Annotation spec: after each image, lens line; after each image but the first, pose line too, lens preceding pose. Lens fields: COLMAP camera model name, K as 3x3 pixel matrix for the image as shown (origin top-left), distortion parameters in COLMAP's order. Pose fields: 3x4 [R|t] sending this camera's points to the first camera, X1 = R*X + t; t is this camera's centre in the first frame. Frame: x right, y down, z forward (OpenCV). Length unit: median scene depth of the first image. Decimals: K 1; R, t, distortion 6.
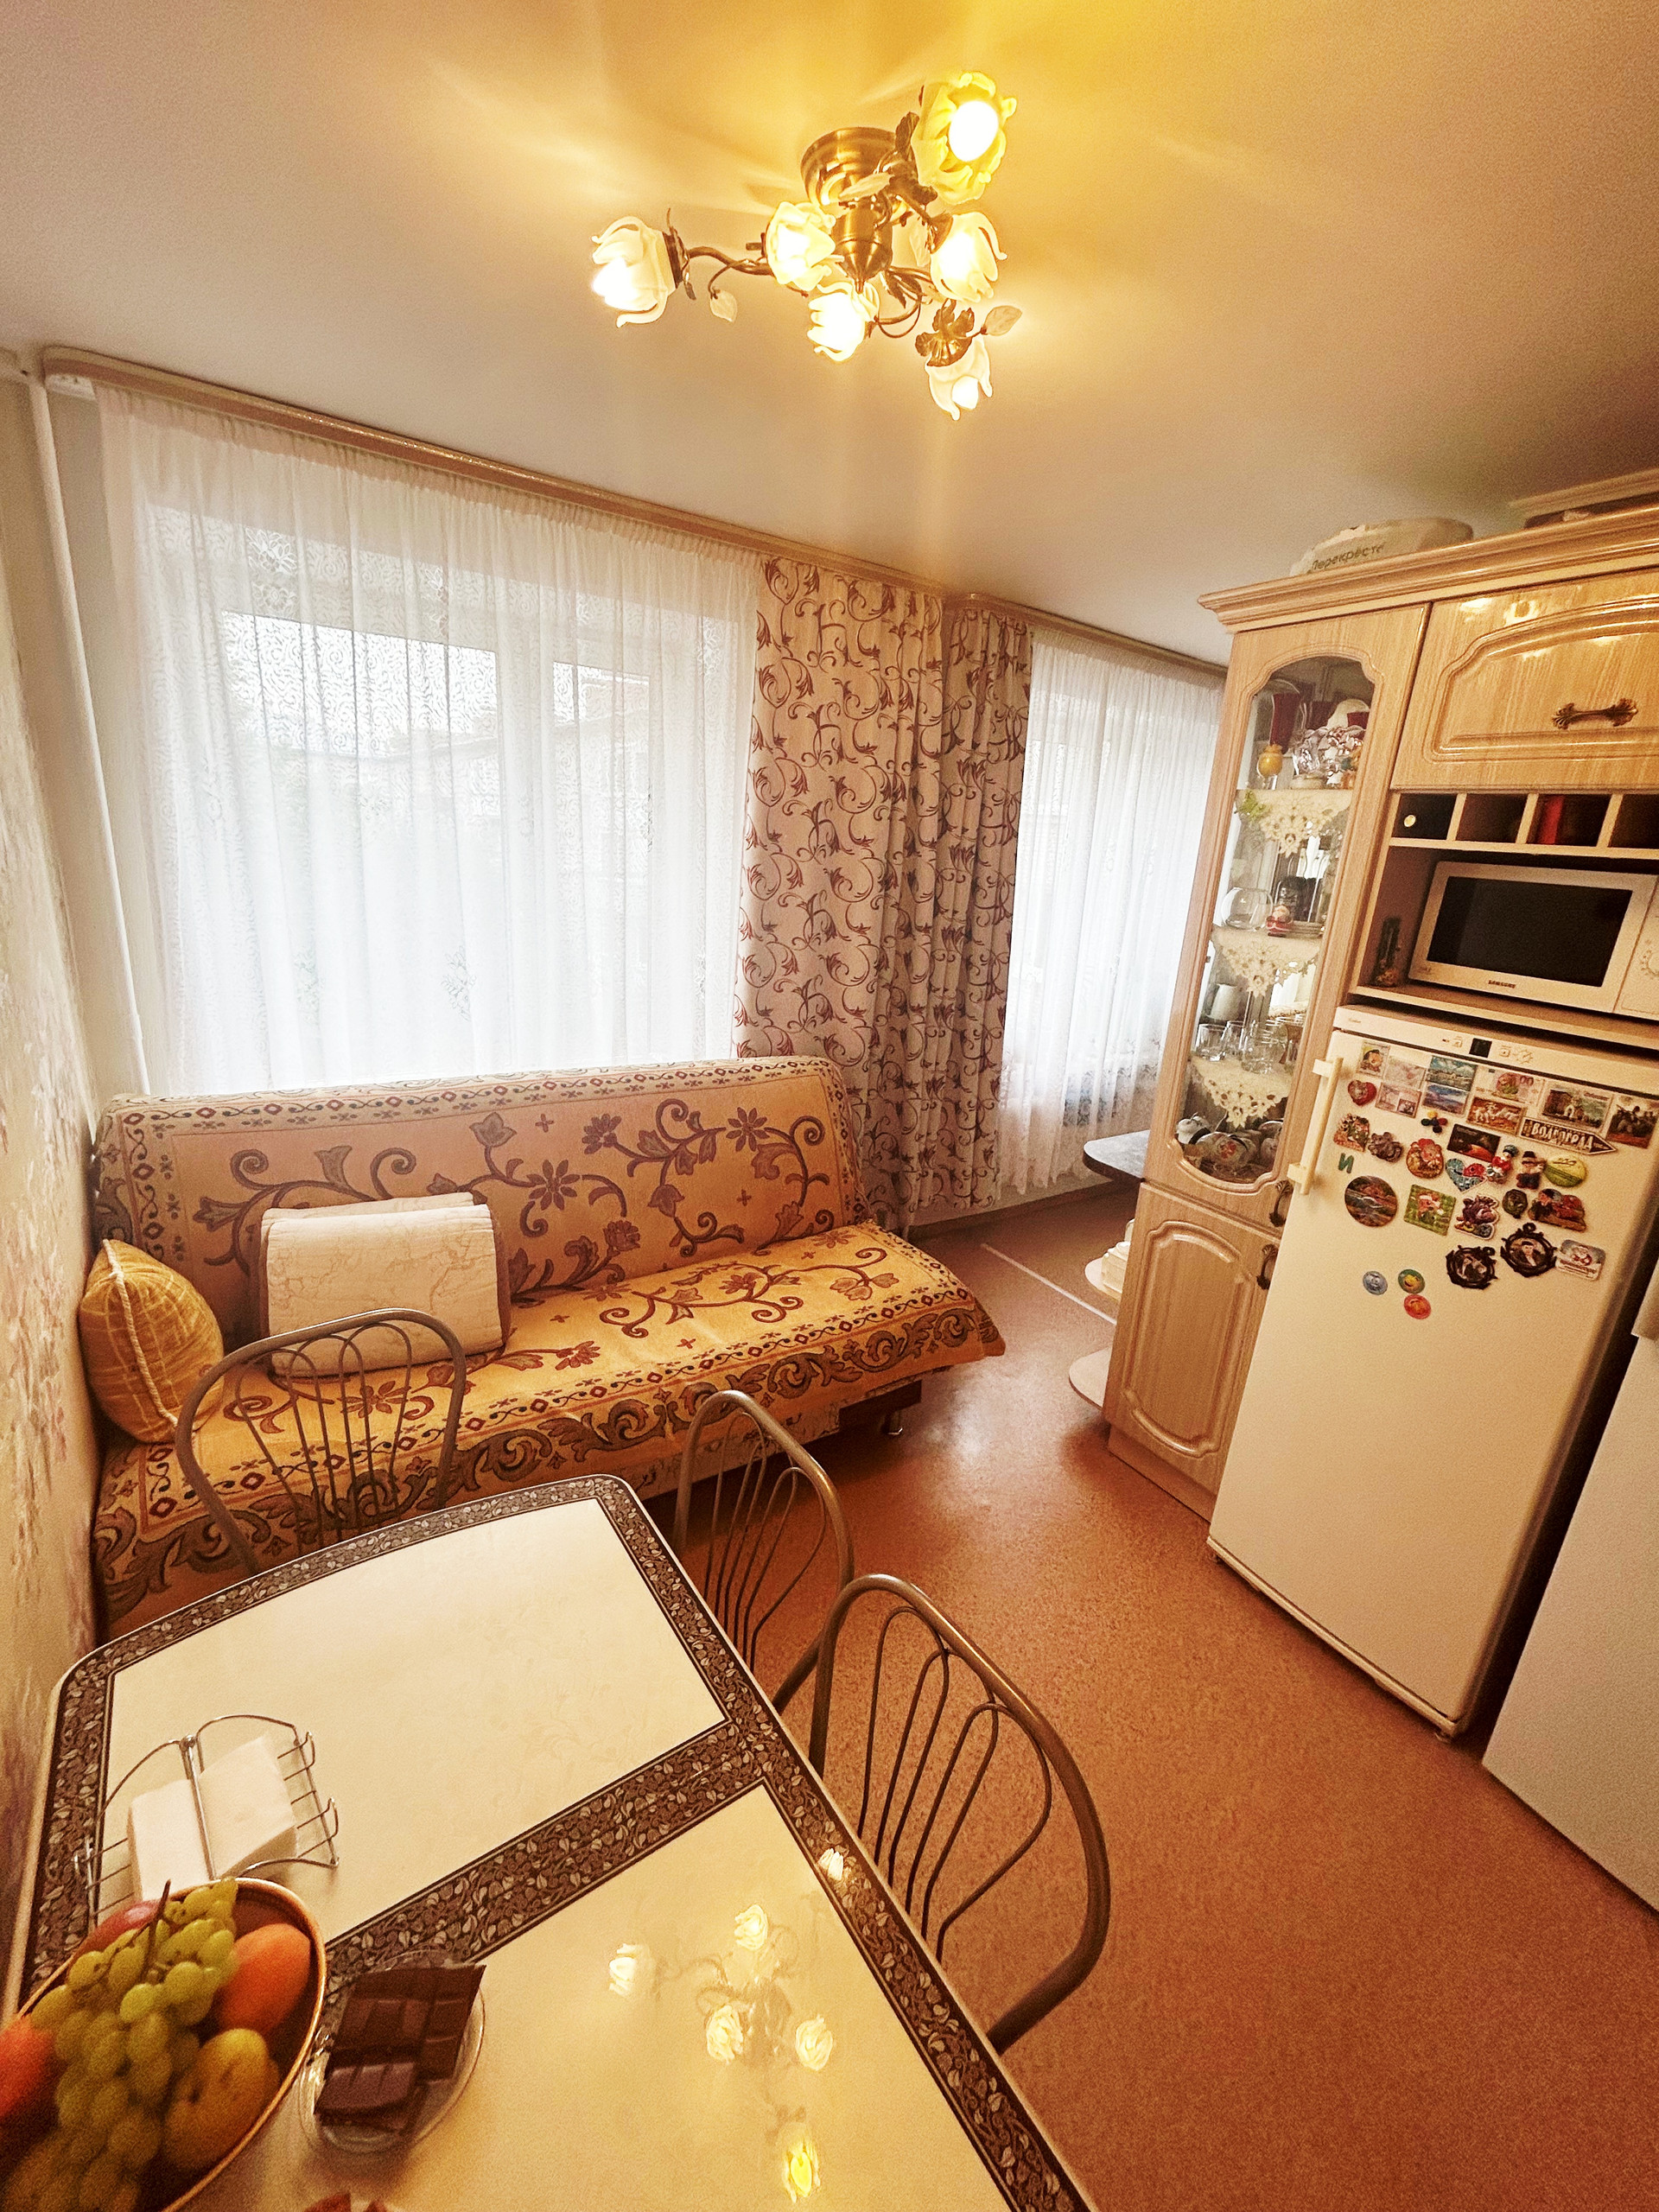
lens RADIAL K [[889.6, 0, 828.5], [0, 889.6, 1099.5], [0, 0, 1]] dist [-0.008246, 0.005670]
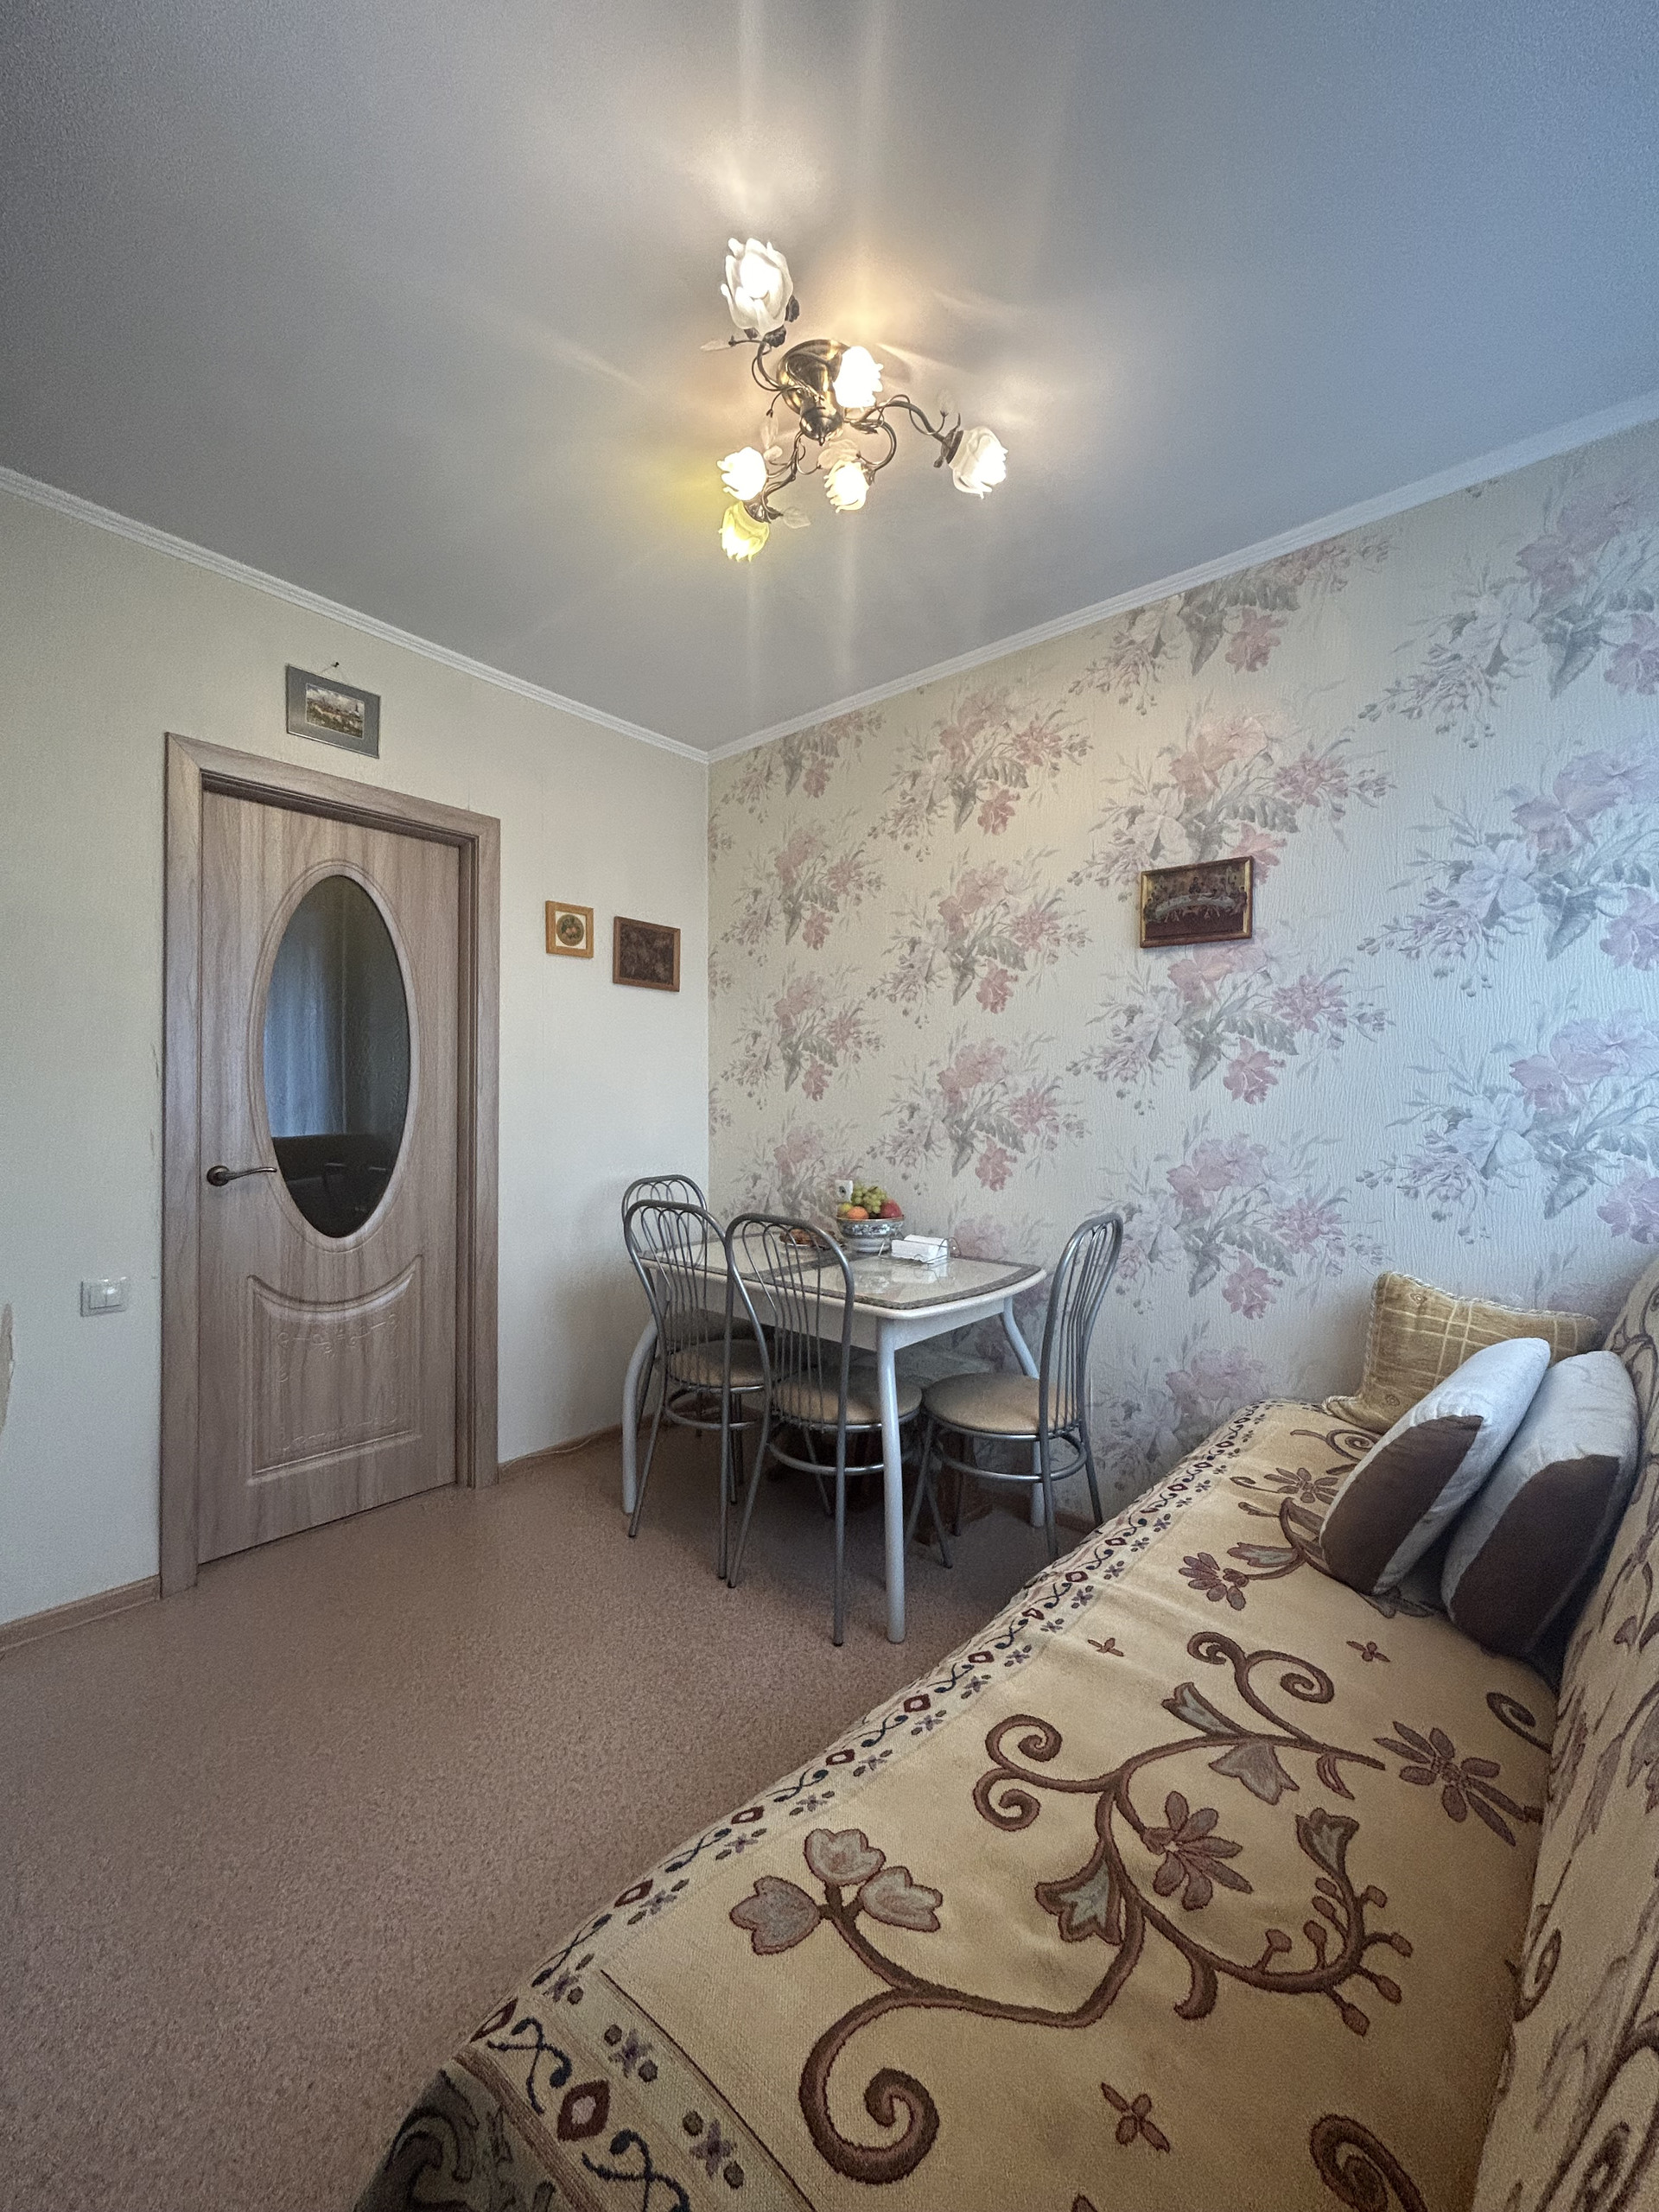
lens RADIAL K [[889.6, 0, 828.5], [0, 889.6, 1099.5], [0, 0, 1]] dist [-0.008246, 0.005670]
pose [[-0.964537, -0.070293, -0.254416, 0.149611], [-0.137854, 0.956136, 0.258456, -0.145911], [0.225089, 0.284363, -0.931919, 1.268694]]
